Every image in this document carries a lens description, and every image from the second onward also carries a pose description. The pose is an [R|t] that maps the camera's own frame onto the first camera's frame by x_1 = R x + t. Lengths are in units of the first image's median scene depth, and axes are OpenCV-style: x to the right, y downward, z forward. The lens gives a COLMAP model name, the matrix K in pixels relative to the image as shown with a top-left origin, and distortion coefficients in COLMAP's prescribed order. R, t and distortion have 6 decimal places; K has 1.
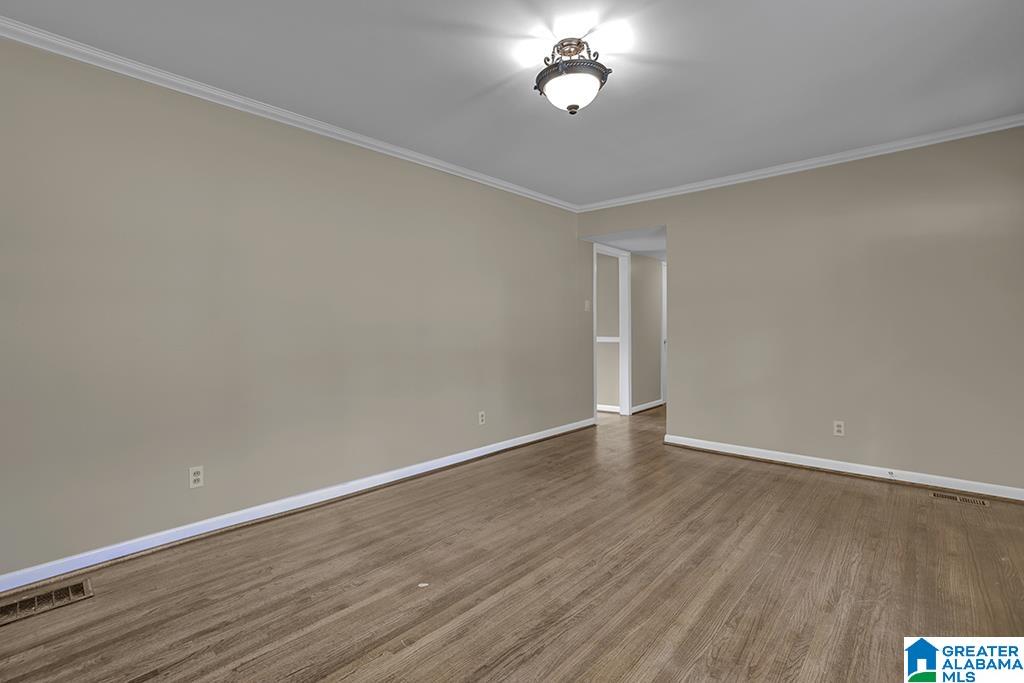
lens RADIAL K [[467.0, 0, 510.6], [0, 467.0, 335.4], [0, 0, 1]] dist [-0.011665, 0.000763]
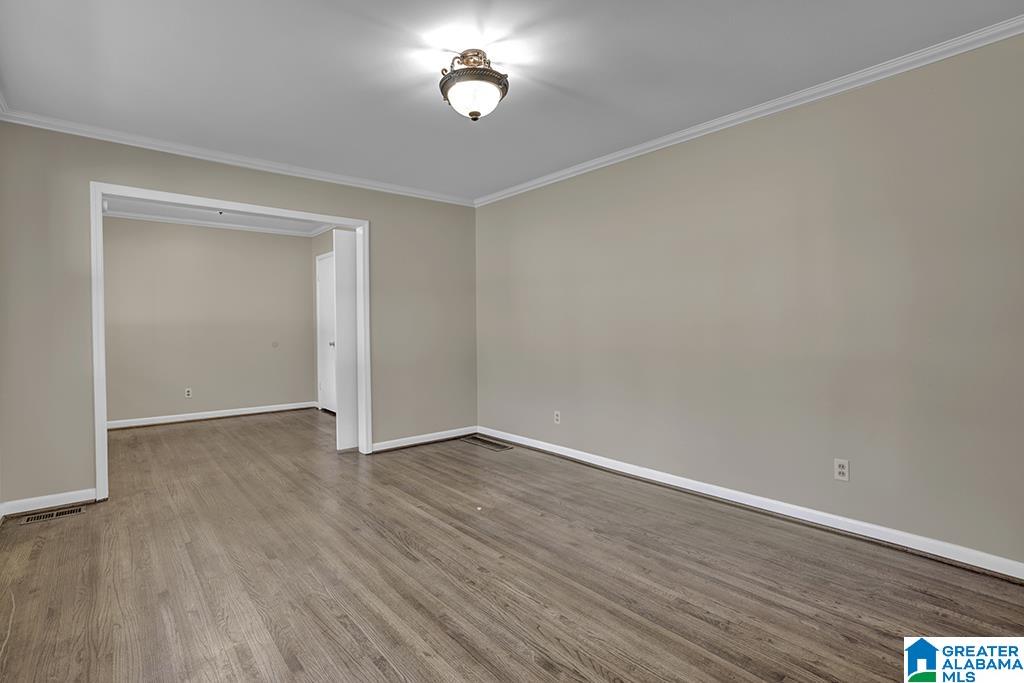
lens RADIAL K [[493.2, 0, 509.5], [0, 493.2, 339.9], [0, 0, 1]] dist [0.000687, -0.000017]
pose [[-0.148947, 0.029205, -0.988414, 1.220513], [0.002349, 0.999571, 0.029181, -0.025516], [0.988842, 0.002025, -0.148952, 1.251527]]
